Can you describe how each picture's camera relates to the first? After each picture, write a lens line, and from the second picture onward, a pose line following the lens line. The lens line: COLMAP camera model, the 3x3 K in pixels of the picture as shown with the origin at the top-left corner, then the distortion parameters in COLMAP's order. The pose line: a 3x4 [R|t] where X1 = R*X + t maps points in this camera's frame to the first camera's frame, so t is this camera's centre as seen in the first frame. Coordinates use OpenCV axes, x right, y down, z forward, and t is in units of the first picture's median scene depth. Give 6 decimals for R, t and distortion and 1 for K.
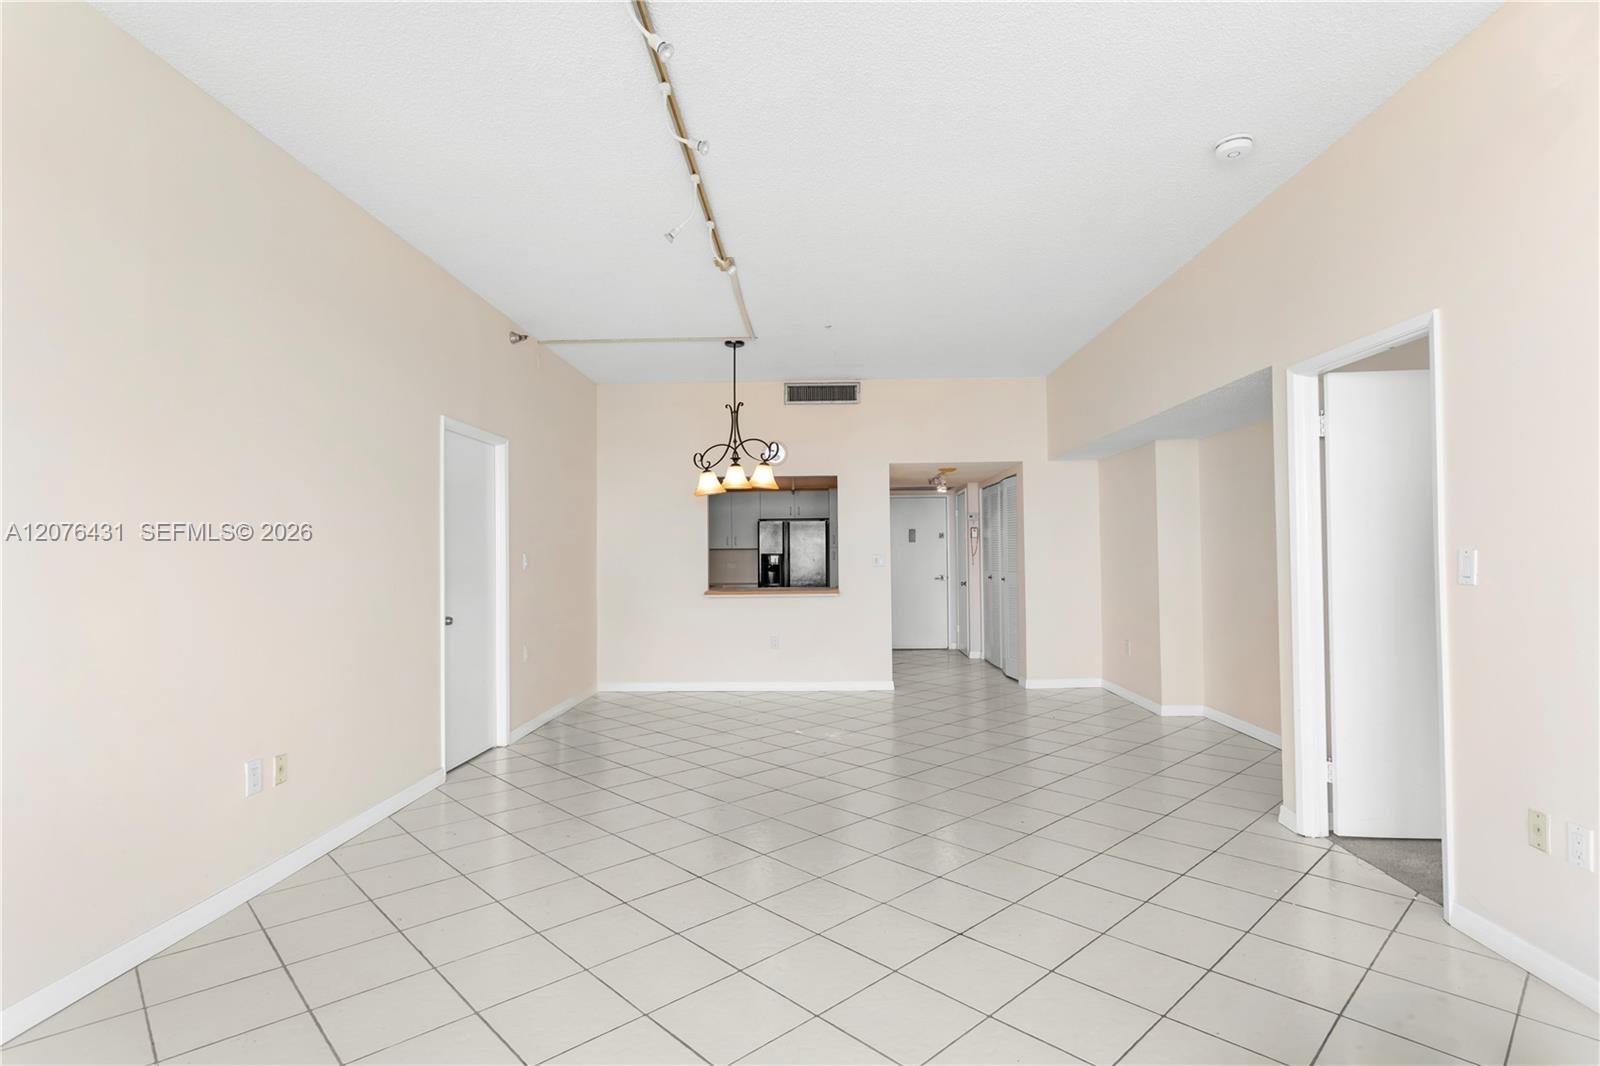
lens RADIAL K [[804.3, 0, 804.9], [0, 804.3, 532.0], [0, 0, 1]] dist [-0.009903, 0.003878]
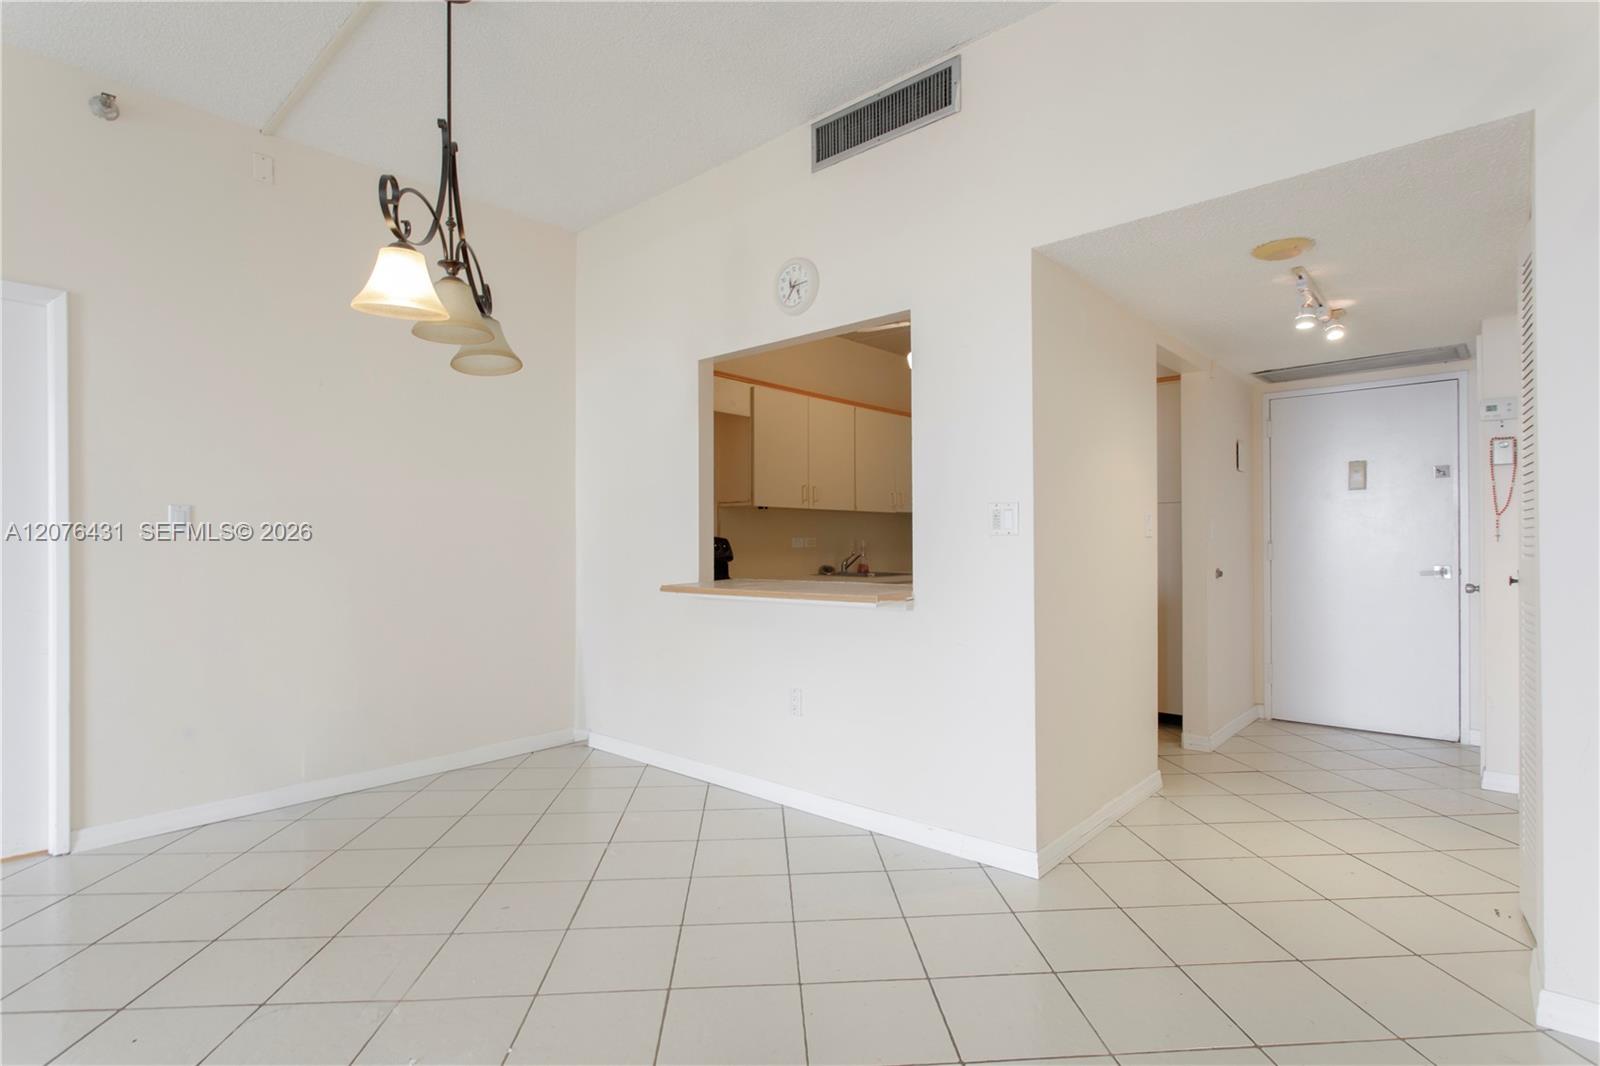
lens RADIAL K [[804.3, 0, 800.5], [0, 804.3, 534.6], [0, 0, 1]] dist [-0.009903, 0.003878]
pose [[0.763741, -0.002671, -0.645517, 0.255251], [0.017499, 0.999710, 0.016567, 0.034392], [0.645285, -0.023949, 0.763566, 0.650653]]
